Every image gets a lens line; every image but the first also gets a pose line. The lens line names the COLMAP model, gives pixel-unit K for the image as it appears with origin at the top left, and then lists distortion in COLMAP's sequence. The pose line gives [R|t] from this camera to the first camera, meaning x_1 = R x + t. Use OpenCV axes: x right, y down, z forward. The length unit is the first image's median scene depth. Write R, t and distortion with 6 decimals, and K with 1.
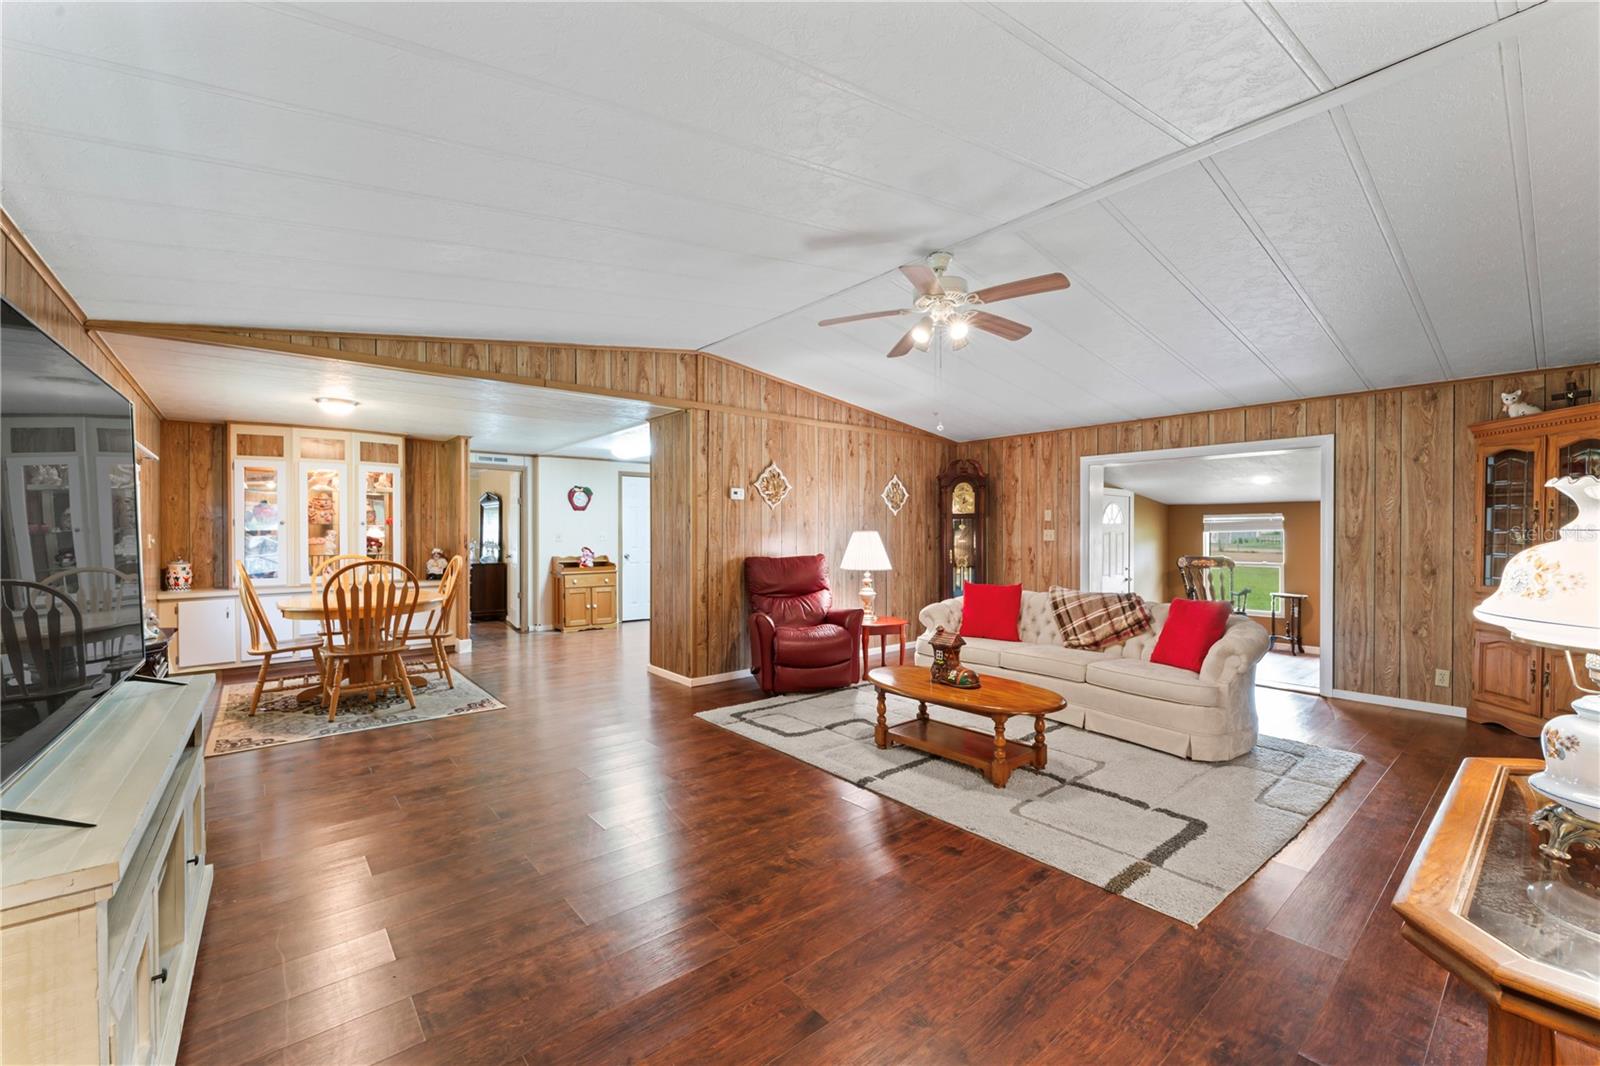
lens RADIAL K [[648.0, 0, 794.9], [0, 648.0, 535.3], [0, 0, 1]] dist [-0.011865, 0.003445]
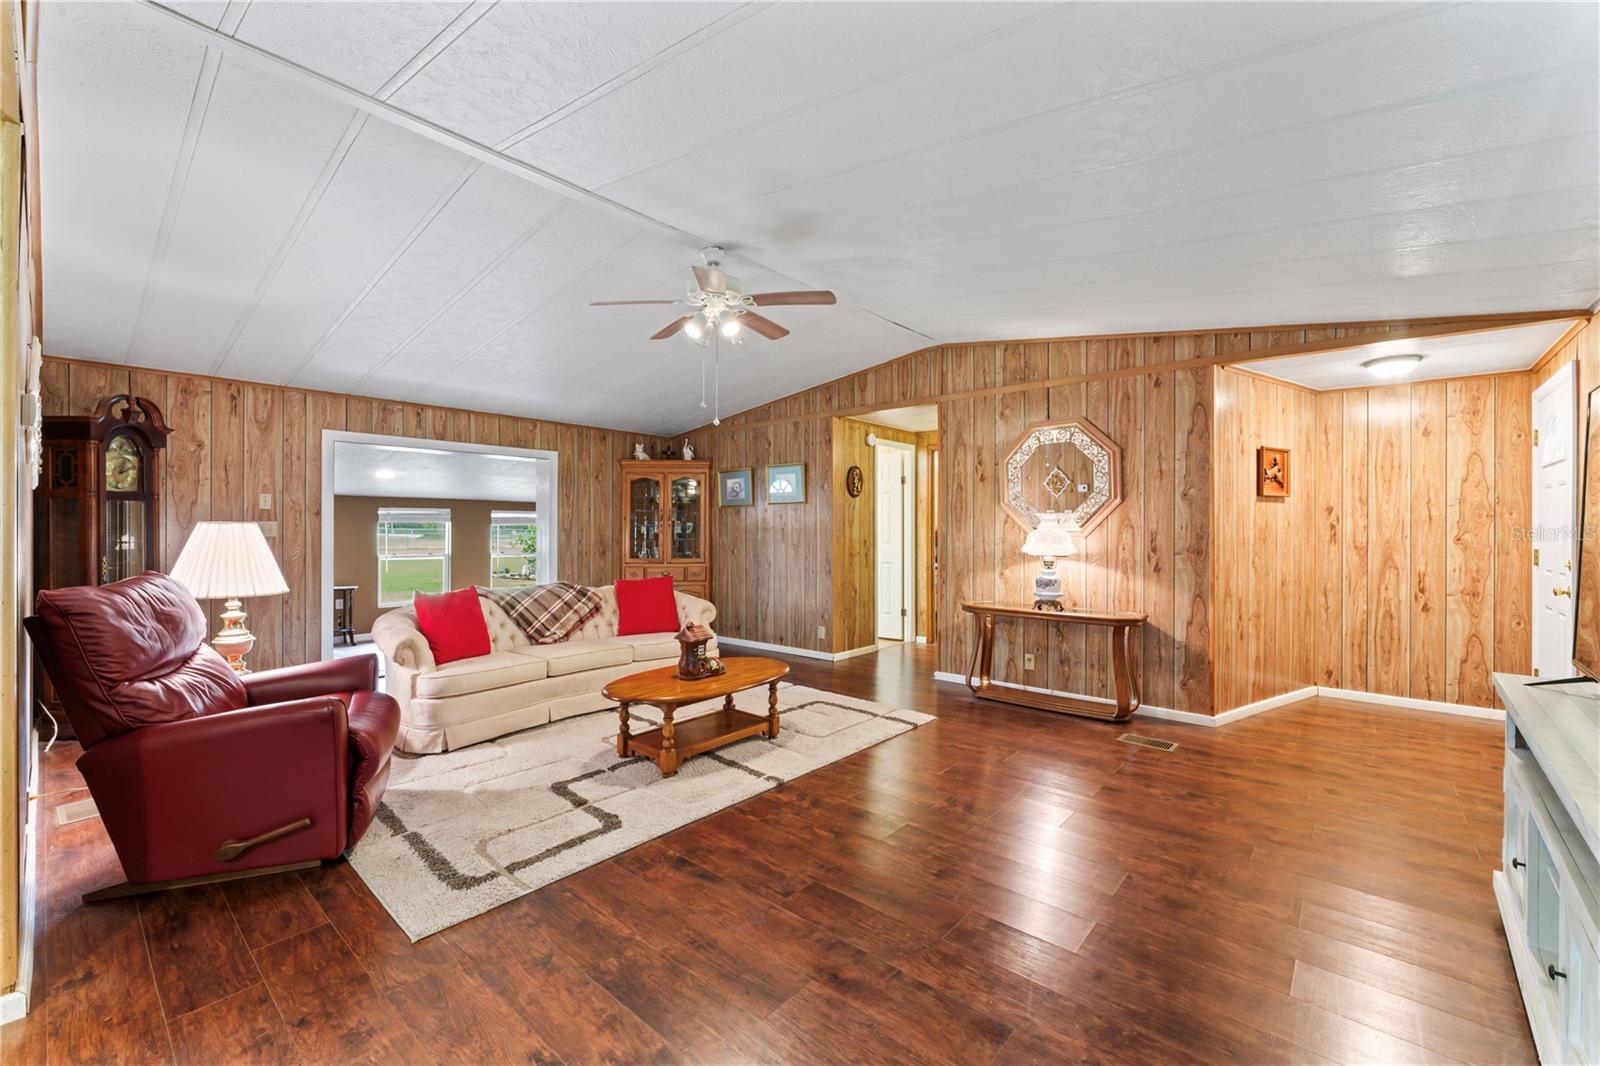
lens RADIAL K [[648.0, 0, 797.1], [0, 648.0, 528.9], [0, 0, 1]] dist [-0.011865, 0.003445]
pose [[-0.158332, -0.002159, 0.987384, -0.481797], [0.001831, 0.999995, 0.002480, -0.001122], [-0.987384, 0.002200, -0.158327, 0.628540]]
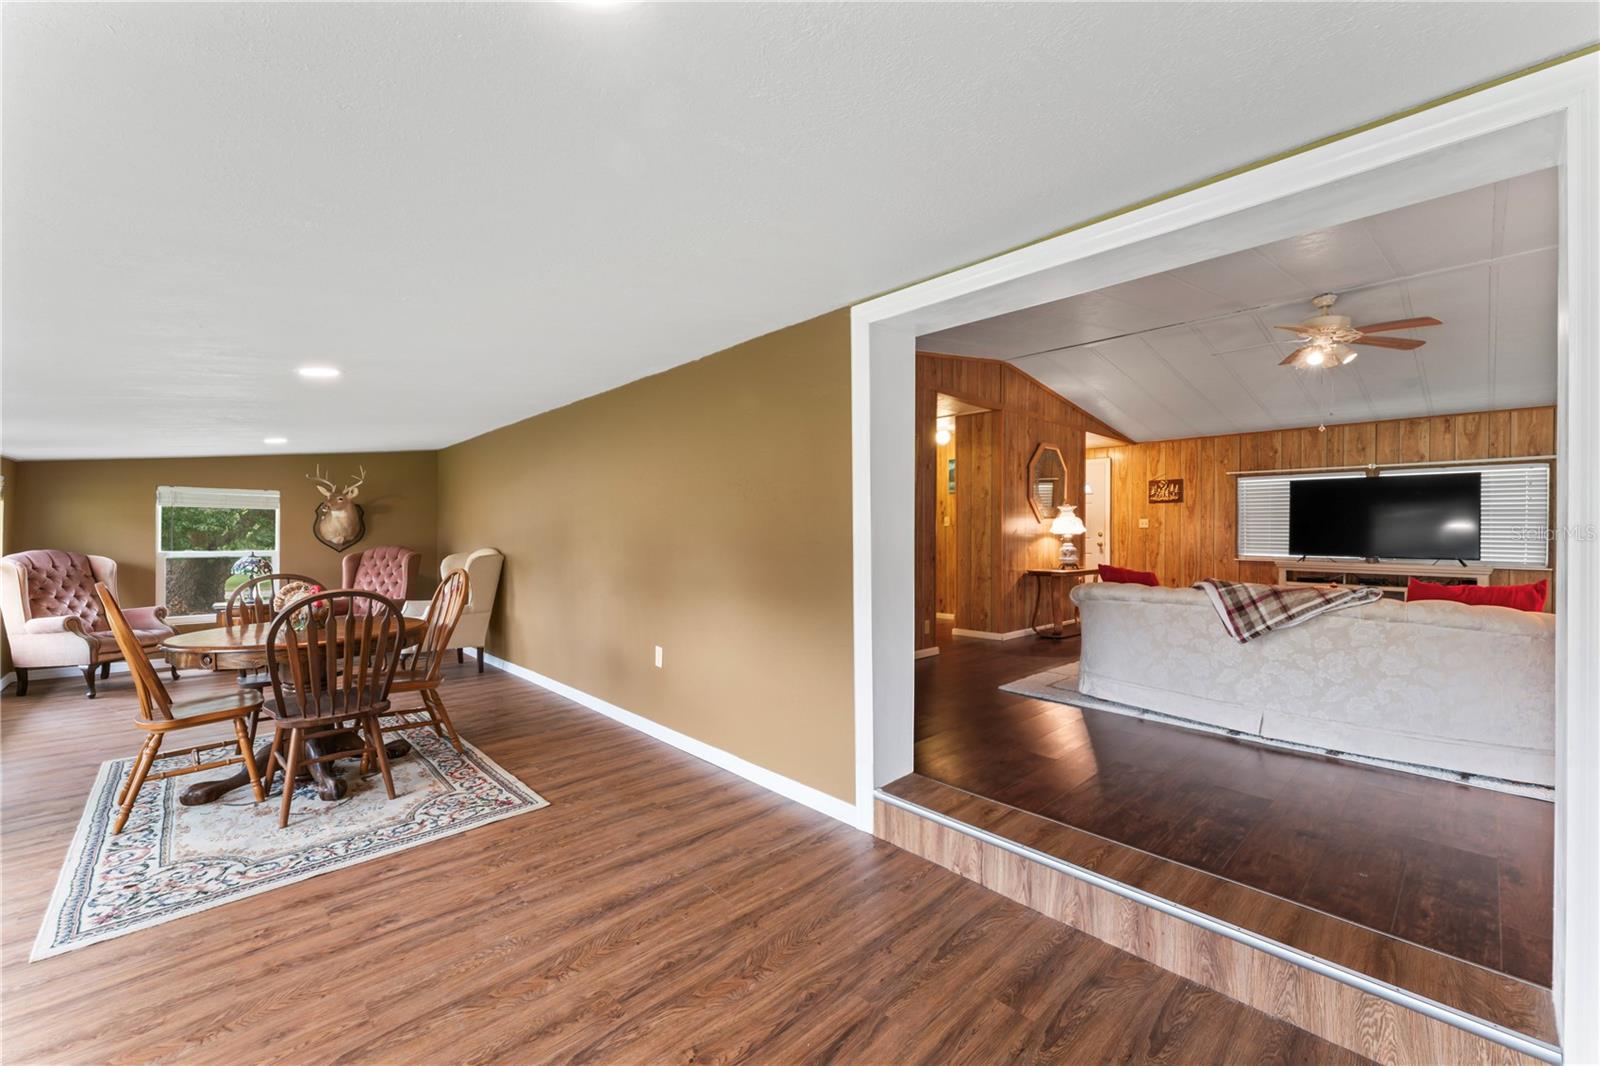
lens RADIAL K [[648.0, 0, 778.8], [0, 648.0, 536.4], [0, 0, 1]] dist [-0.011865, 0.003445]
pose [[-0.999085, -0.005059, -0.042480, 0.846895], [-0.005513, 0.999929, 0.010557, 0.028261], [0.042424, 0.010781, -0.999042, 1.385461]]
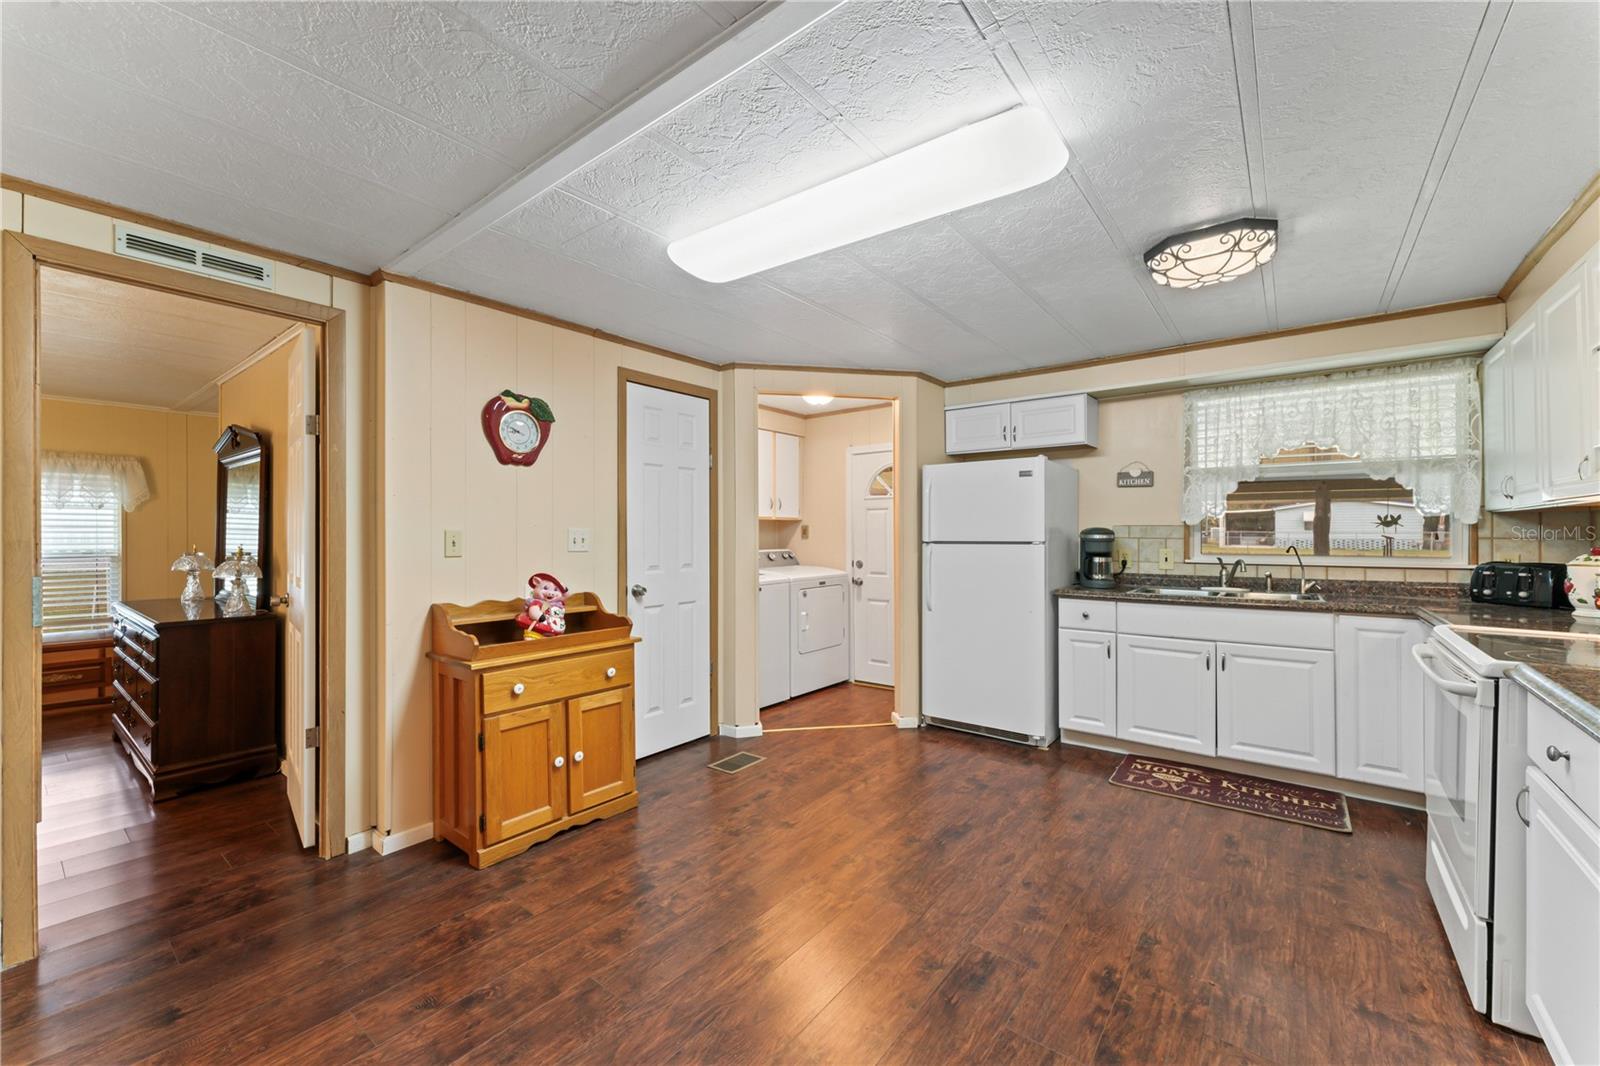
lens RADIAL K [[648.0, 0, 796.8], [0, 648.0, 529.9], [0, 0, 1]] dist [-0.011865, 0.003445]
pose [[0.977144, 0.000497, 0.212579, -0.401059], [0.001070, 0.999973, -0.007254, -0.001854], [-0.212577, 0.007316, 0.977117, 0.978295]]
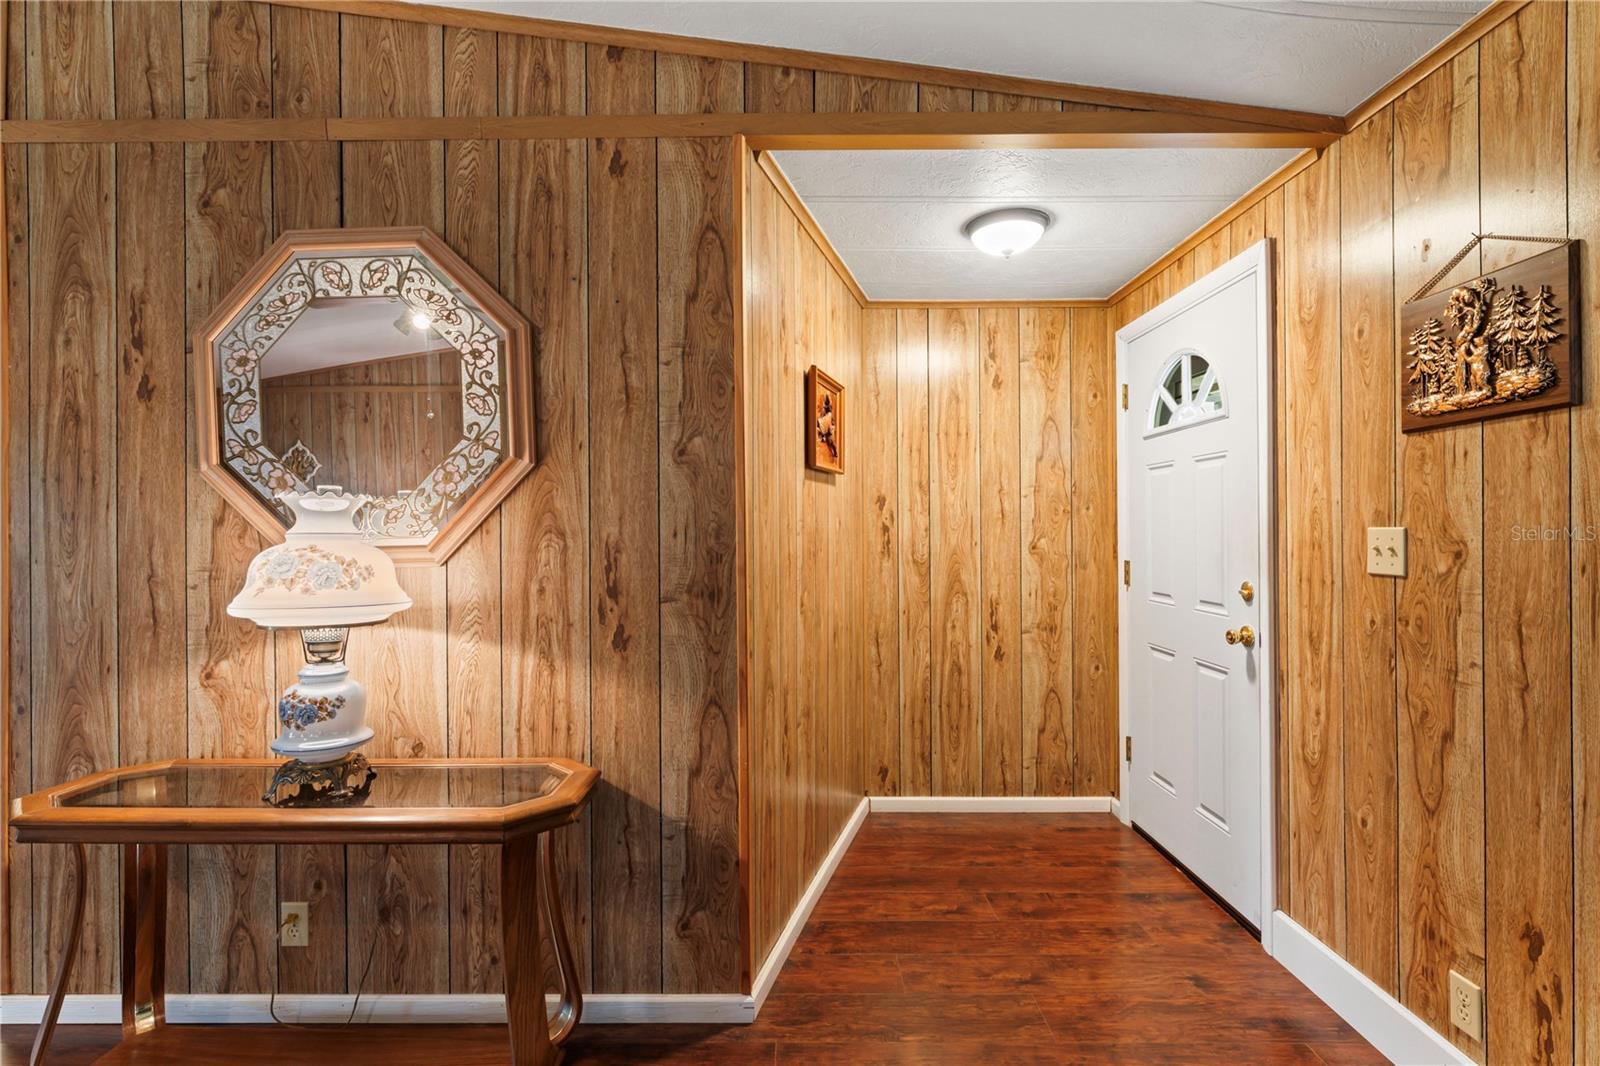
lens RADIAL K [[771.0, 0, 790.9], [0, 771.0, 531.3], [0, 0, 1]] dist [-0.006085, 0.000515]
pose [[-0.765401, 0.004187, 0.643541, -0.090434], [0.009319, 0.999946, 0.004579, -0.002328], [-0.643487, 0.009502, -0.765398, 0.313298]]
